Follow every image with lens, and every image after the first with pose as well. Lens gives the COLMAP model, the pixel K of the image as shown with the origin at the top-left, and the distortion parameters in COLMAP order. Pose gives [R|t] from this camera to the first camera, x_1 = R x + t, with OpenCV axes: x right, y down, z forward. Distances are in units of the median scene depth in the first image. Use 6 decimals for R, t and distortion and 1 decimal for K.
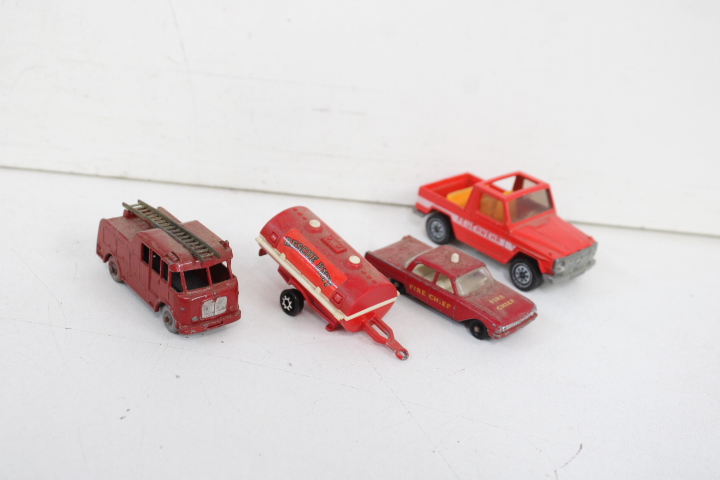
lens RADIAL K [[1013.0, 0, 360.0], [0, 1013.0, 240.0], [0, 0, 1]] dist [-0.044420, 0.012647]
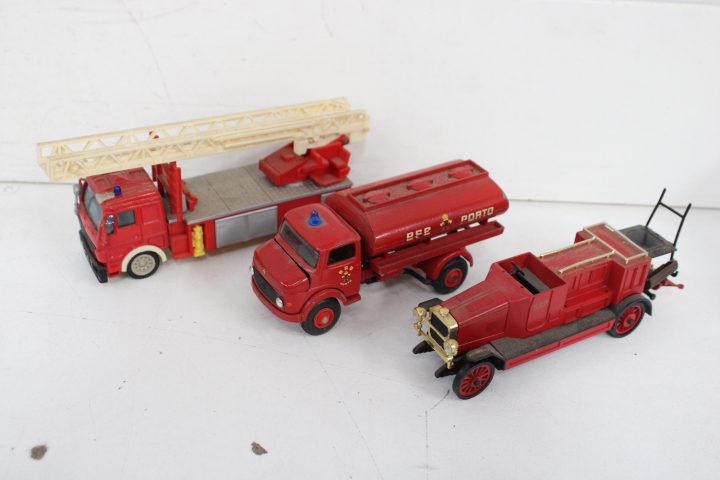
lens RADIAL K [[852.0, 0, 360.0], [0, 852.0, 240.0], [0, 0, 1]] dist [-0.097273, 0.118724]
pose [[0.997764, -0.050916, -0.043299, 0.112165], [0.055486, 0.992171, 0.111882, -0.099169], [0.037264, -0.114035, 0.992778, -0.100507]]
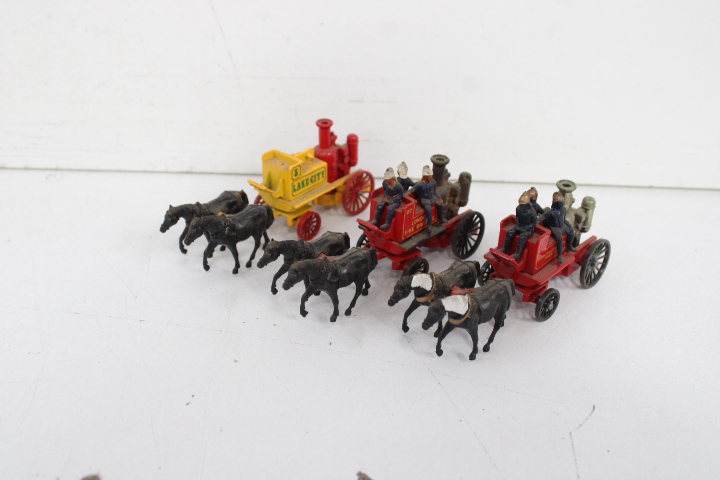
lens RADIAL K [[852.0, 0, 360.0], [0, 852.0, 240.0], [0, 0, 1]] dist [-0.097273, 0.118724]
pose [[0.995064, -0.057827, -0.080651, 0.033316], [0.064433, 0.994559, 0.081859, -0.052065], [0.075478, -0.086651, 0.993375, 0.047124]]
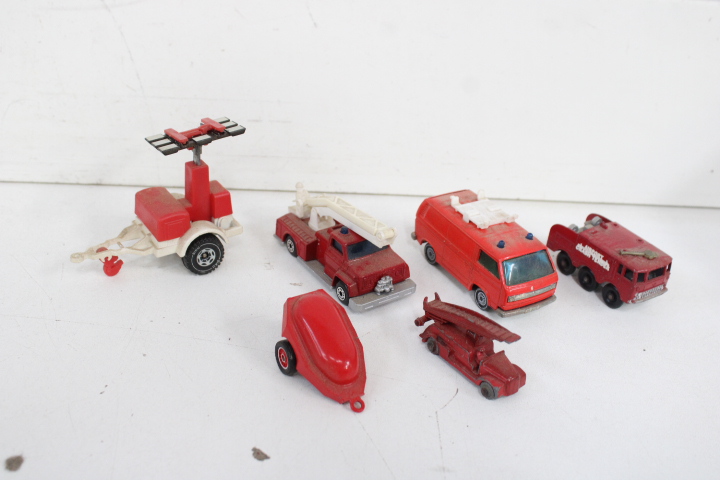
lens RADIAL K [[852.0, 0, 360.0], [0, 852.0, 240.0], [0, 0, 1]] dist [-0.097273, 0.118724]
pose [[0.997809, -0.058346, 0.031205, 0.049898], [0.055652, 0.995147, 0.081146, -0.060405], [-0.035788, -0.079231, 0.996214, -0.052119]]
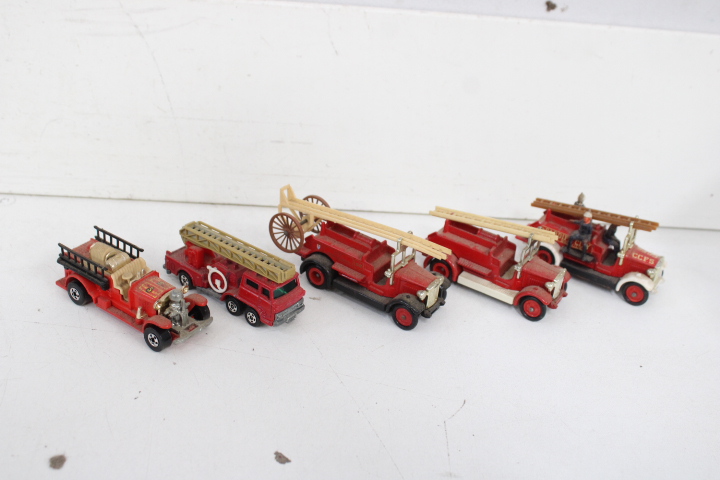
lens RADIAL K [[852.0, 0, 360.0], [0, 852.0, 240.0], [0, 0, 1]] dist [-0.097273, 0.118724]
pose [[0.998961, -0.041729, 0.018334, 0.043469], [0.040195, 0.996200, 0.077259, -0.082591], [-0.021488, -0.076442, 0.996842, -0.110359]]
